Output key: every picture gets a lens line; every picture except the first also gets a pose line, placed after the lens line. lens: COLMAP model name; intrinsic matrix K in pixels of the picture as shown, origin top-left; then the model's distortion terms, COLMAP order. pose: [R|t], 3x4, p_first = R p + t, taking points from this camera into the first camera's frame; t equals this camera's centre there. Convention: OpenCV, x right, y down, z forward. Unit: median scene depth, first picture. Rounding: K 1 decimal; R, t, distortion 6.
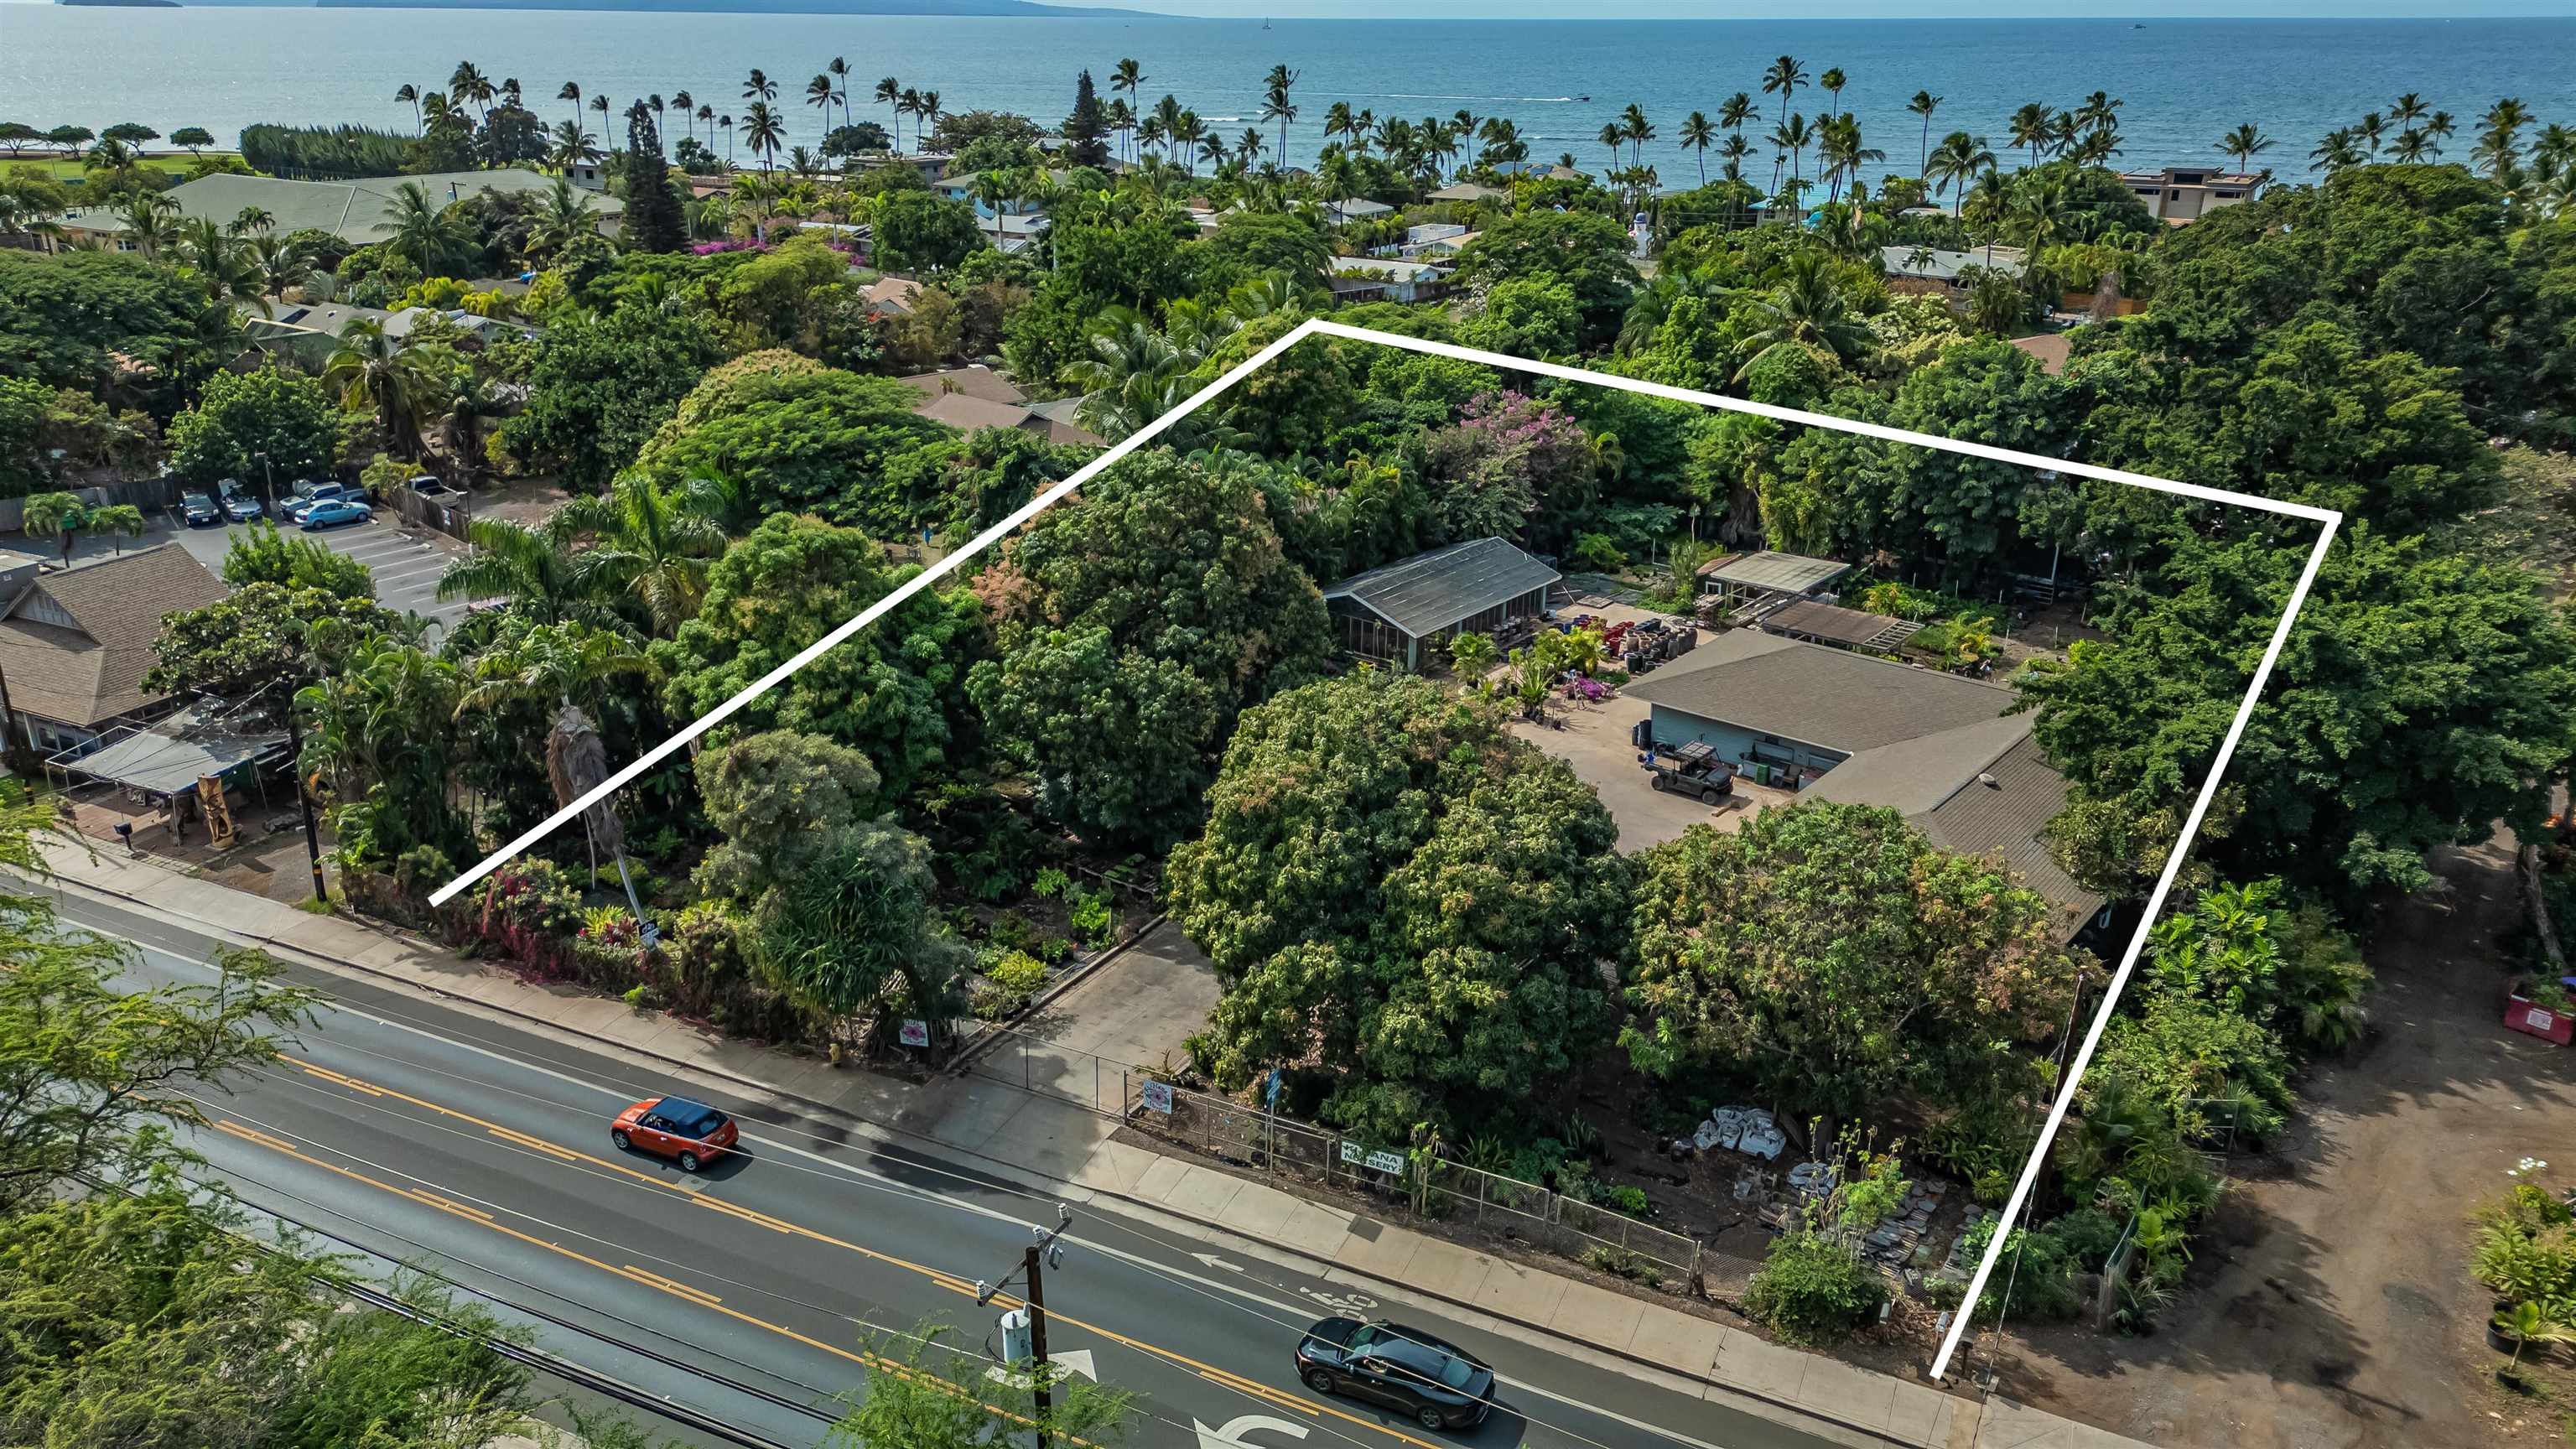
lens RADIAL K [[1775.8, 0, 1285.5], [0, 1775.8, 705.6], [0, 0, 1]] dist [0.076876, -0.071637]
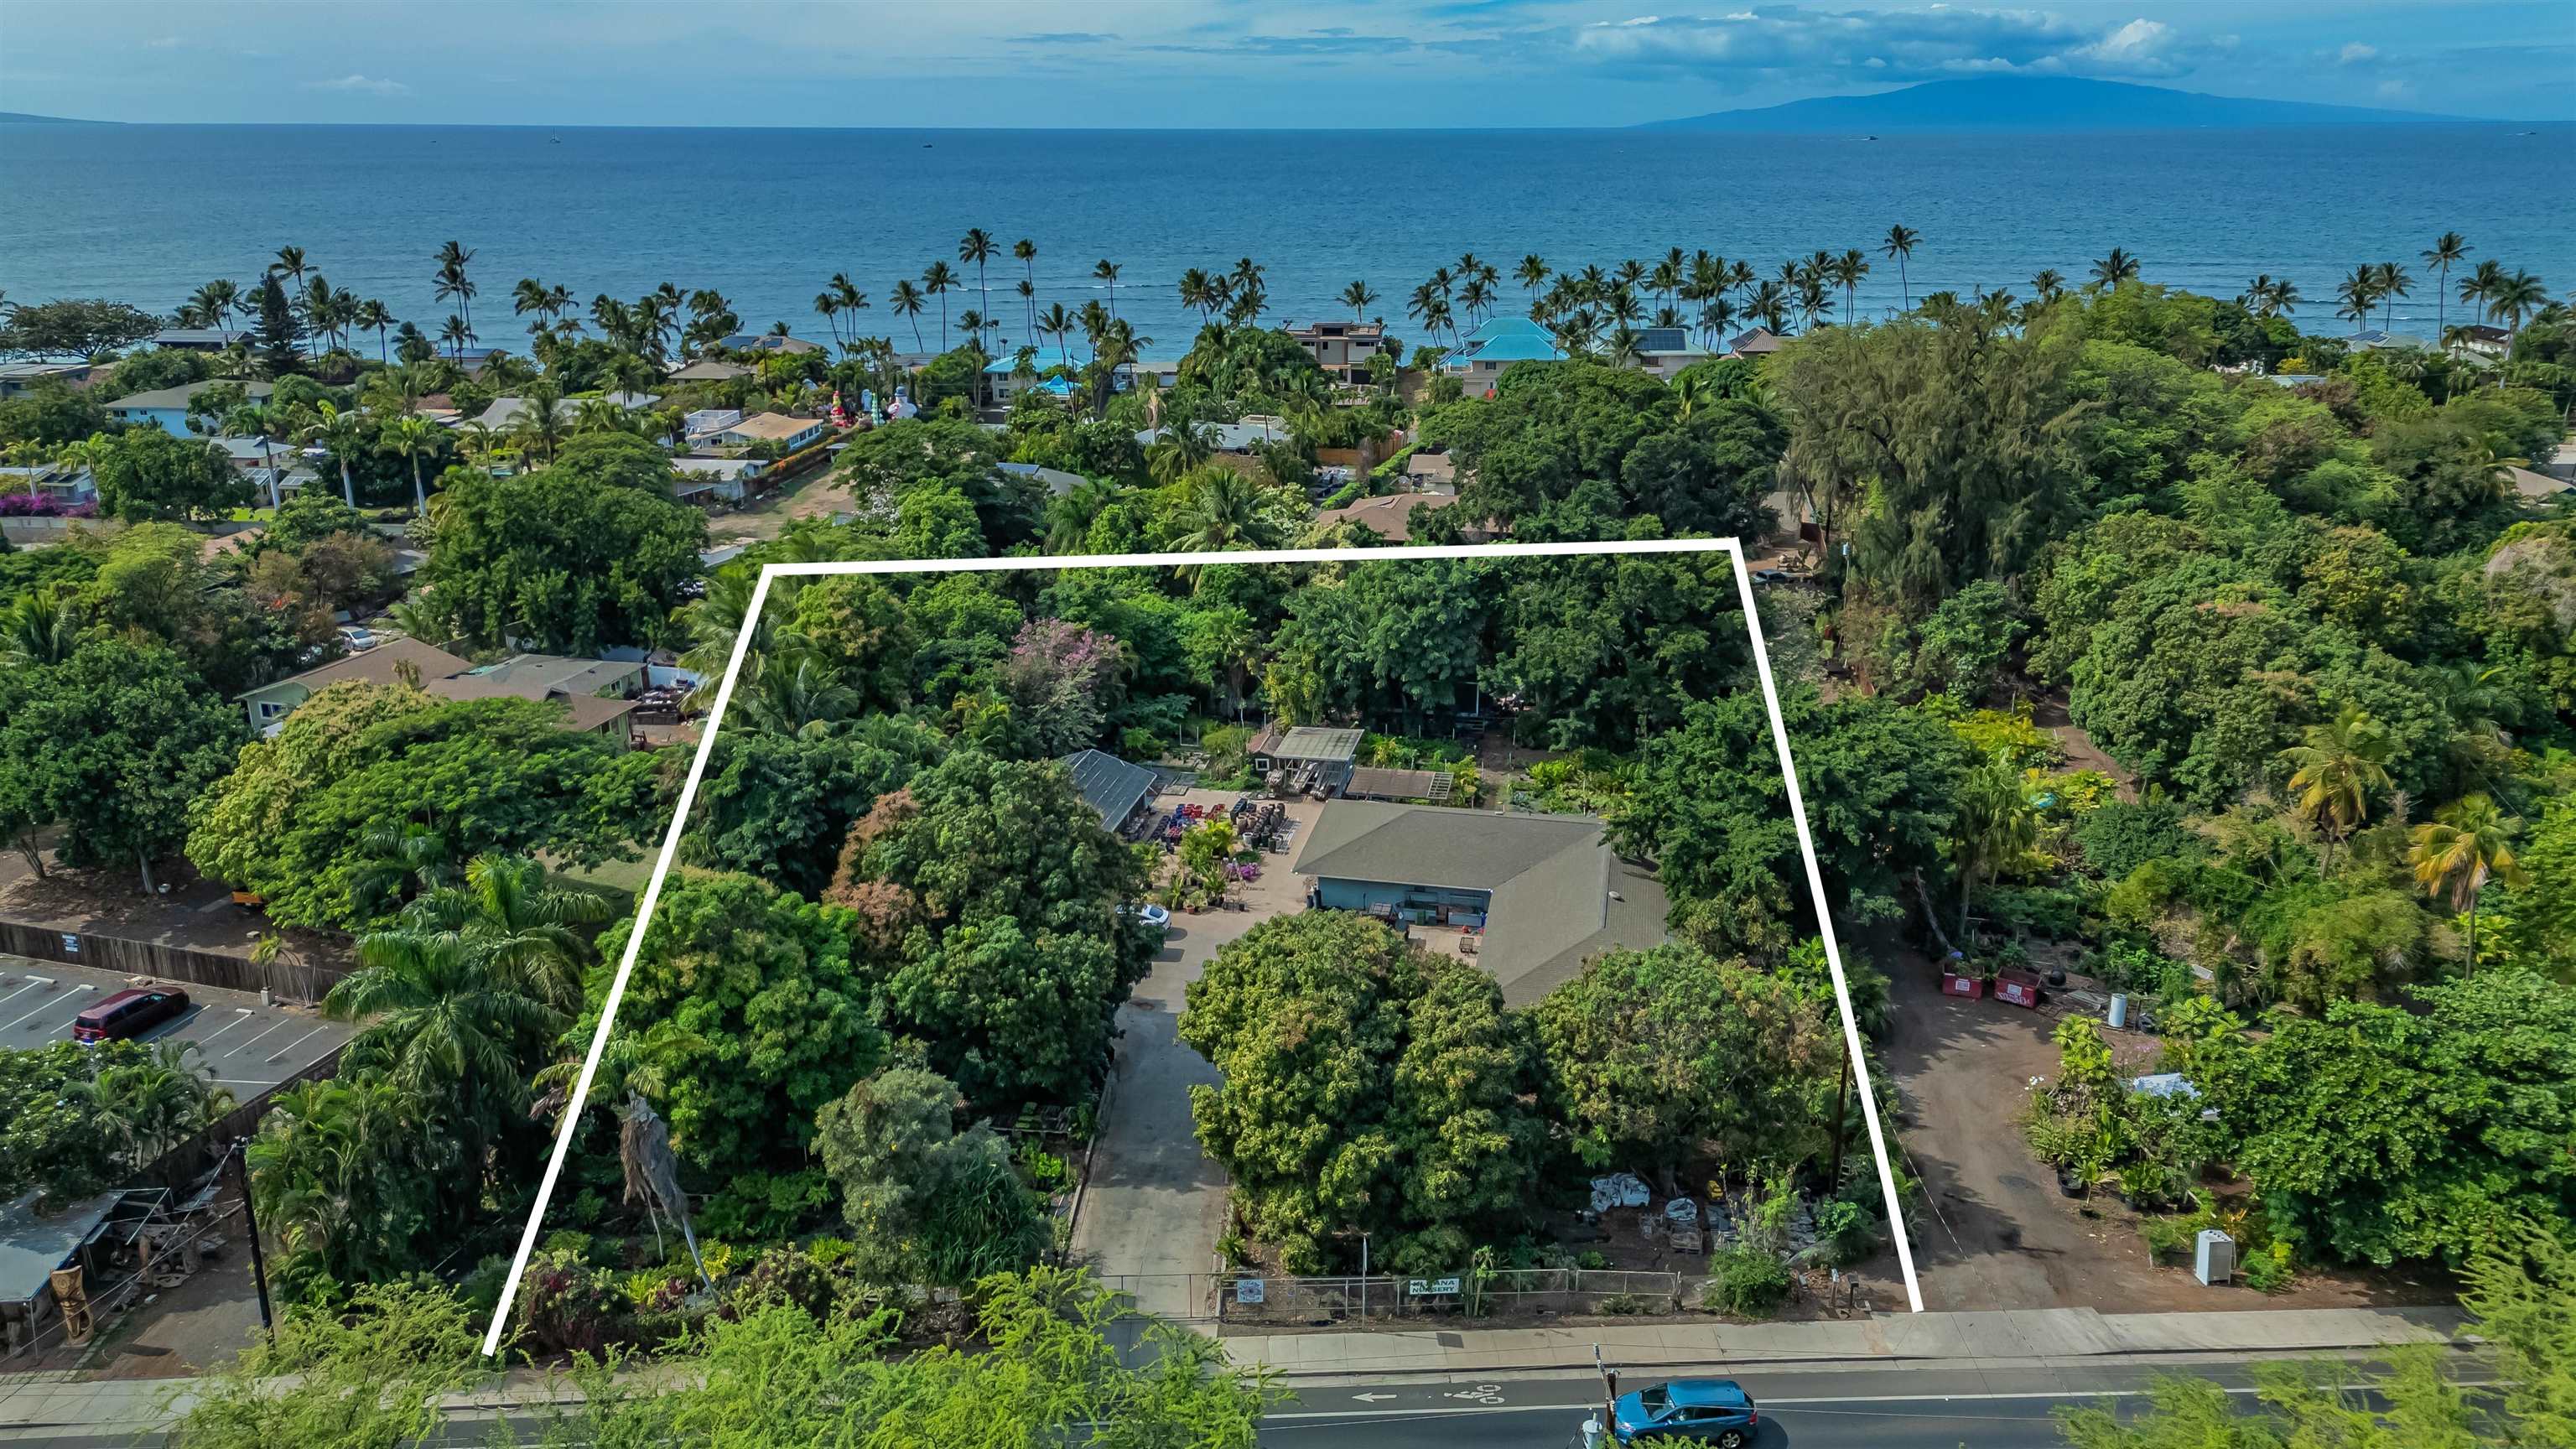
lens RADIAL K [[1775.8, 0, 1282.9], [0, 1775.8, 699.2], [0, 0, 1]] dist [0.076876, -0.071637]
pose [[0.883233, -0.147342, 0.445184, -0.365537], [0.174933, 0.984350, -0.021274, -0.106165], [-0.435083, 0.096668, 0.895186, -0.119049]]
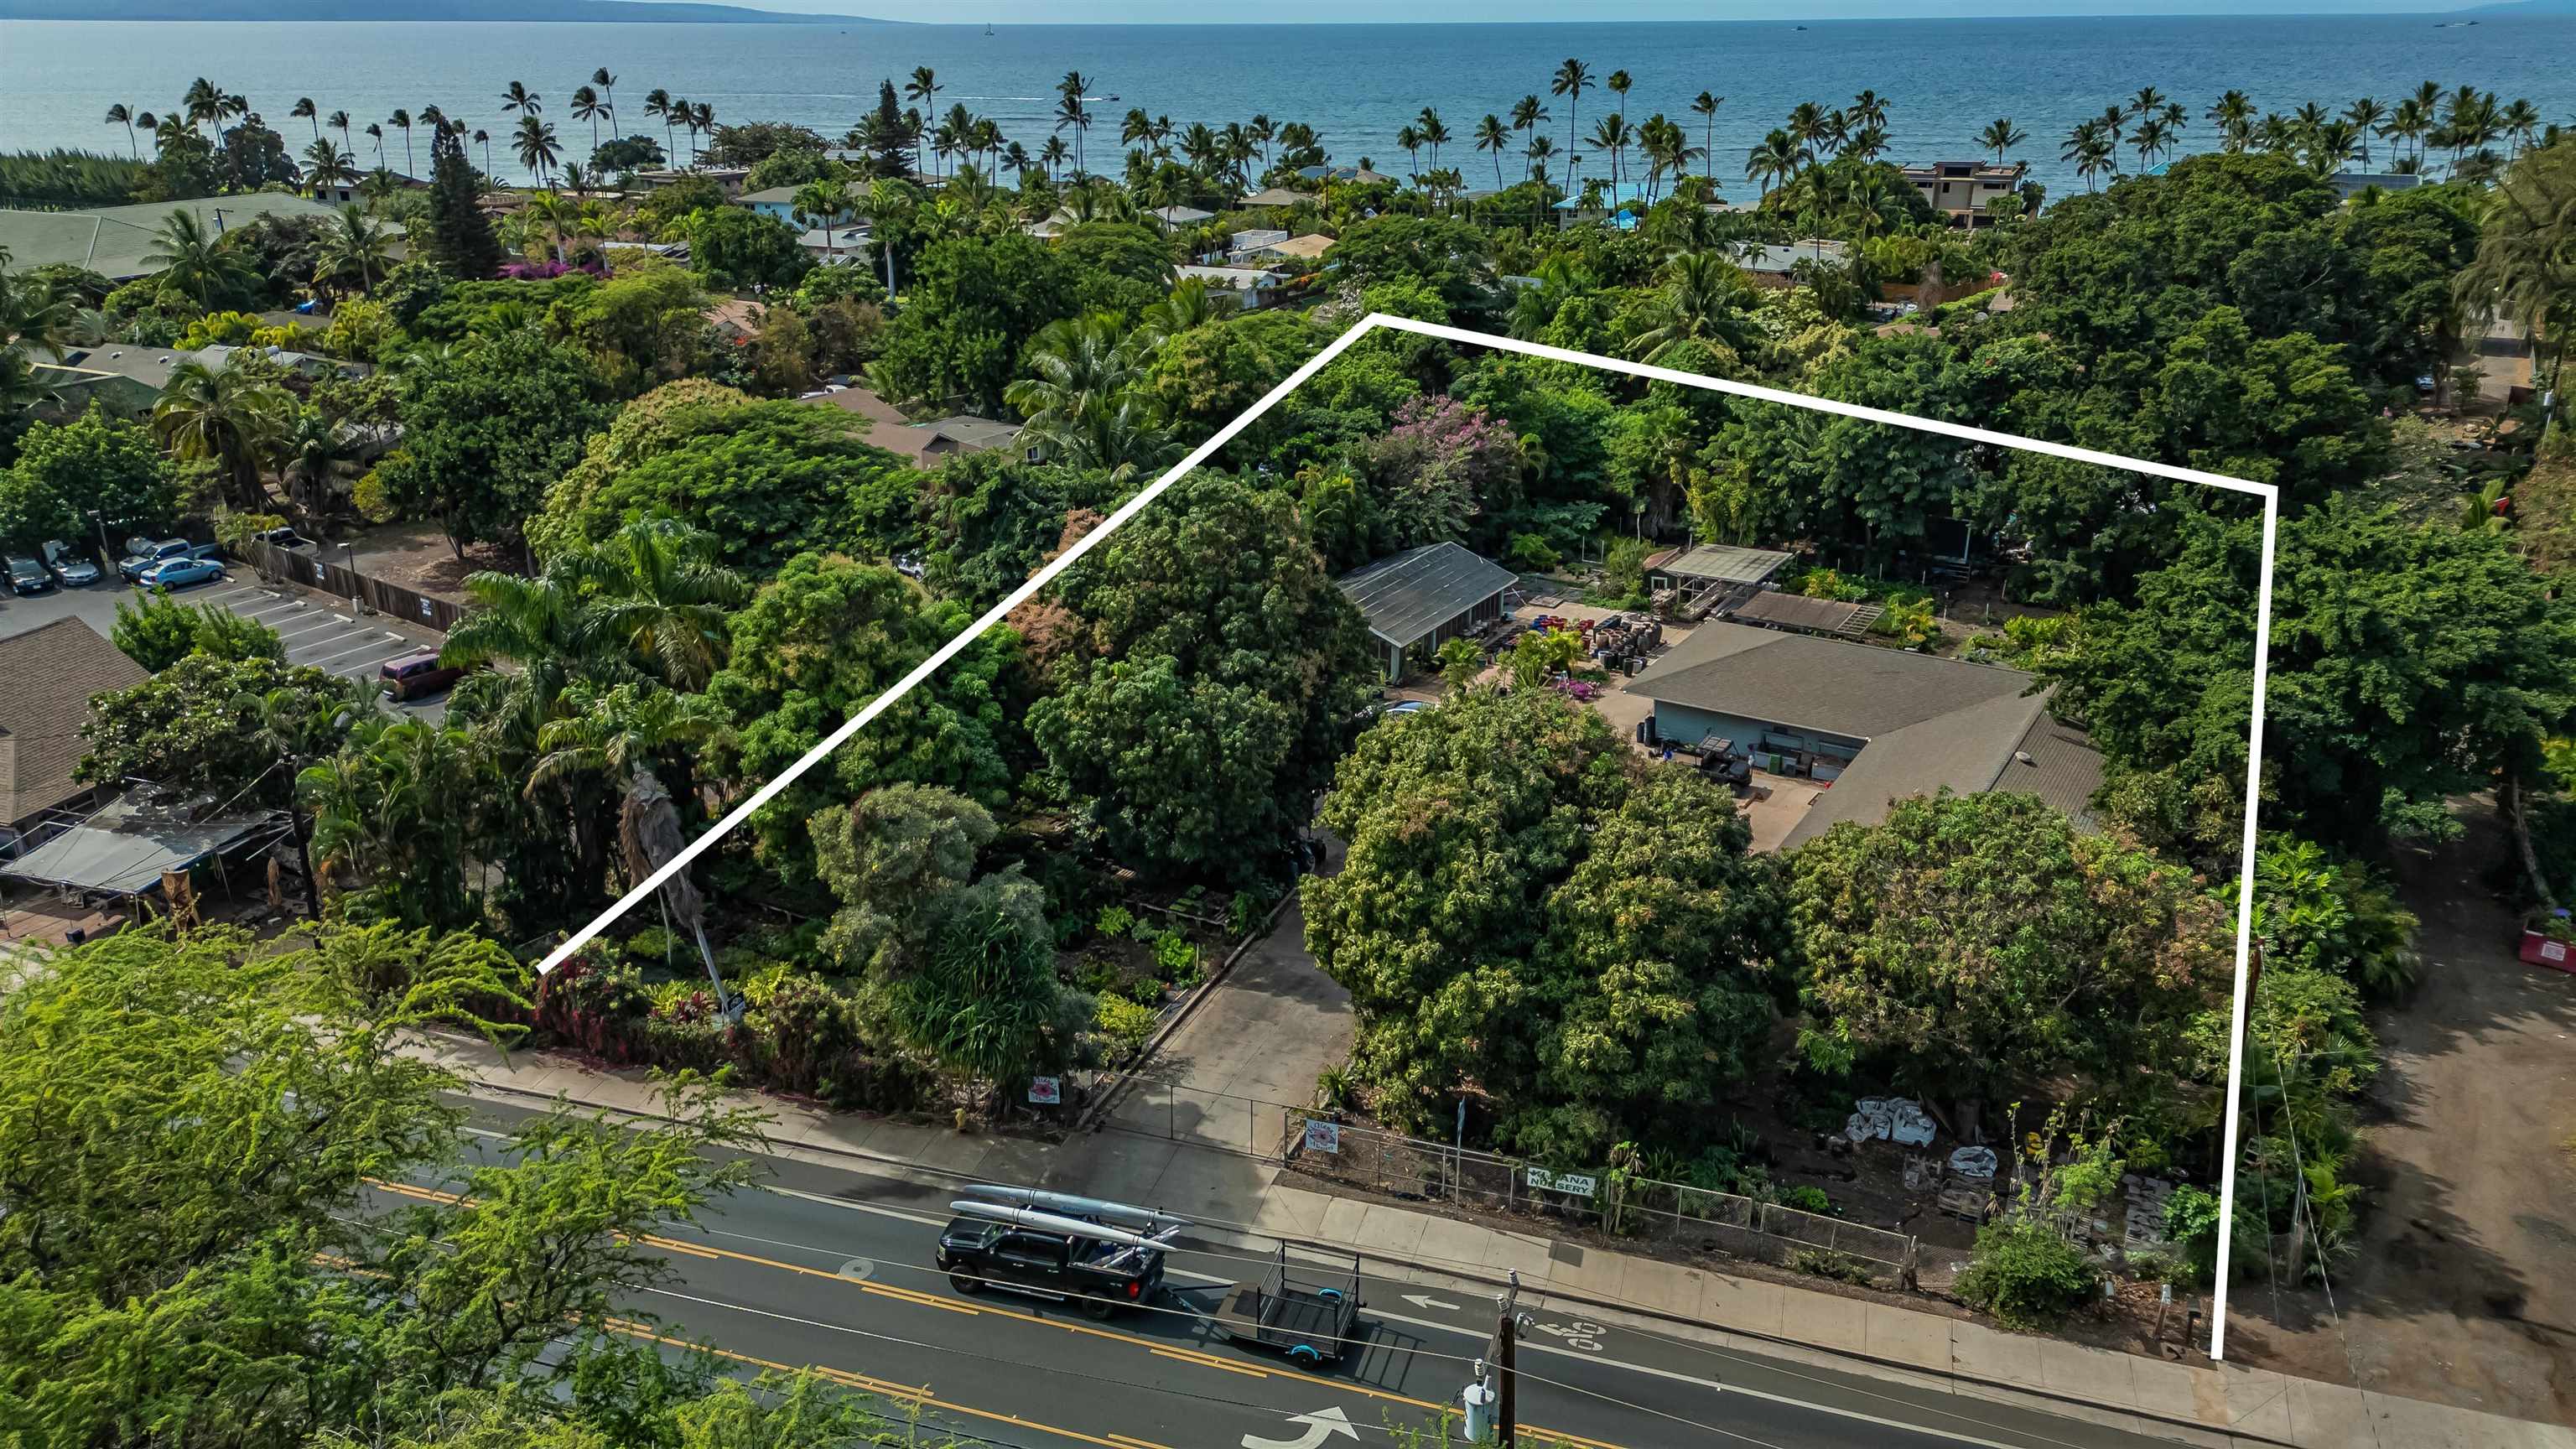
lens RADIAL K [[1775.8, 0, 1290.1], [0, 1775.8, 706.5], [0, 0, 1]] dist [0.076876, -0.071637]
pose [[0.990649, -0.056571, 0.124151, -0.130514], [0.056834, 0.998383, 0.001427, -0.011606], [-0.124031, 0.005643, 0.992262, 0.022759]]
